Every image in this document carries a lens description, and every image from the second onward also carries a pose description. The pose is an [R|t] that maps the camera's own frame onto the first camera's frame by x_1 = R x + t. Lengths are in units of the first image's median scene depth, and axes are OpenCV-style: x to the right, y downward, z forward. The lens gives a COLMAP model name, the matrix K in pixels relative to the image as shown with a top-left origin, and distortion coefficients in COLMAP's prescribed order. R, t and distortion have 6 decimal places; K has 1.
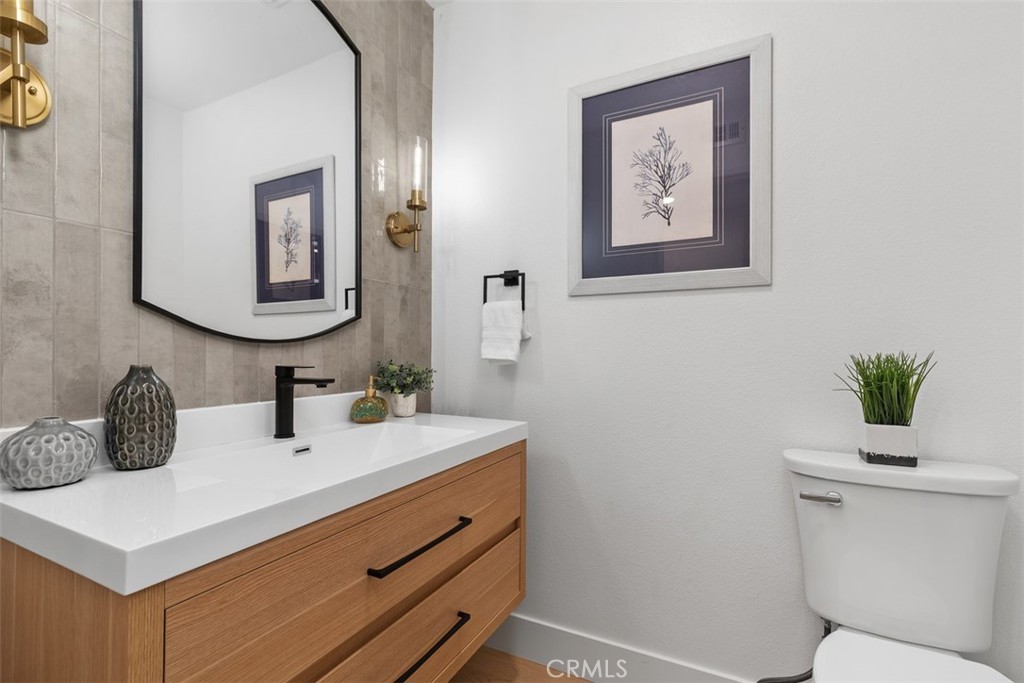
lens RADIAL K [[472.4, 0, 511.4], [0, 472.4, 346.2], [0, 0, 1]] dist [0.006872, -0.002130]
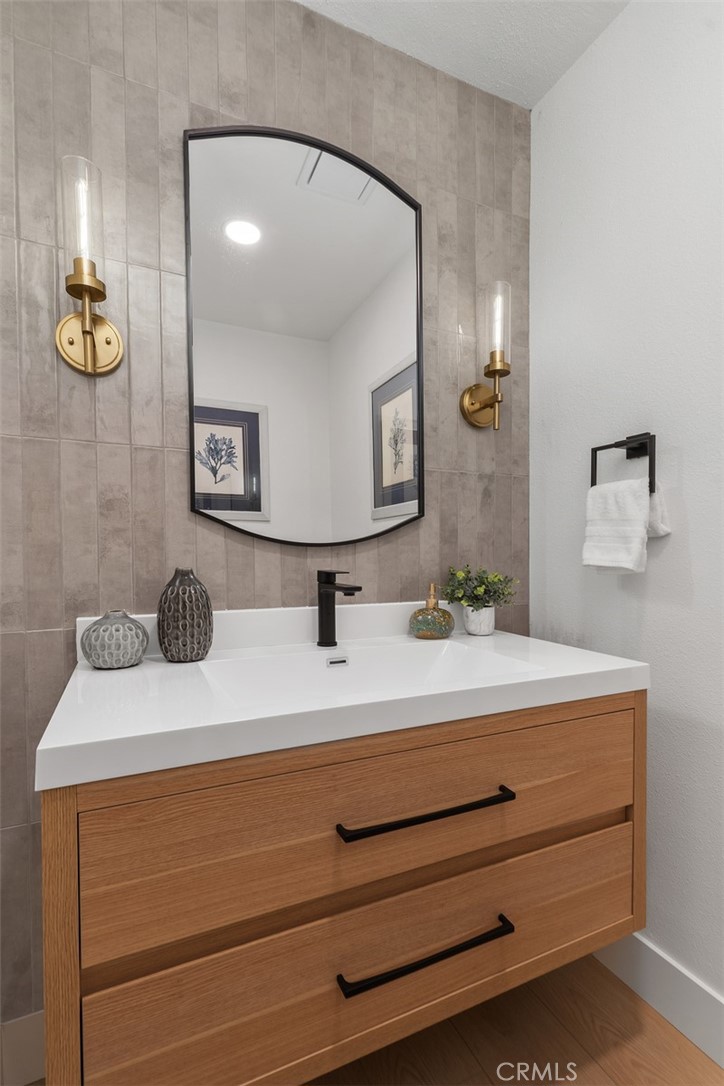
lens RADIAL K [[501.0, 0, 307.6], [0, 501.0, 559.3], [0, 0, 1]] dist [0.006872, -0.002130]
pose [[0.771605, 0.005345, -0.636080, 0.126192], [0.008458, 0.999790, 0.018661, -0.000025], [0.636046, -0.019779, 0.771397, 0.194353]]
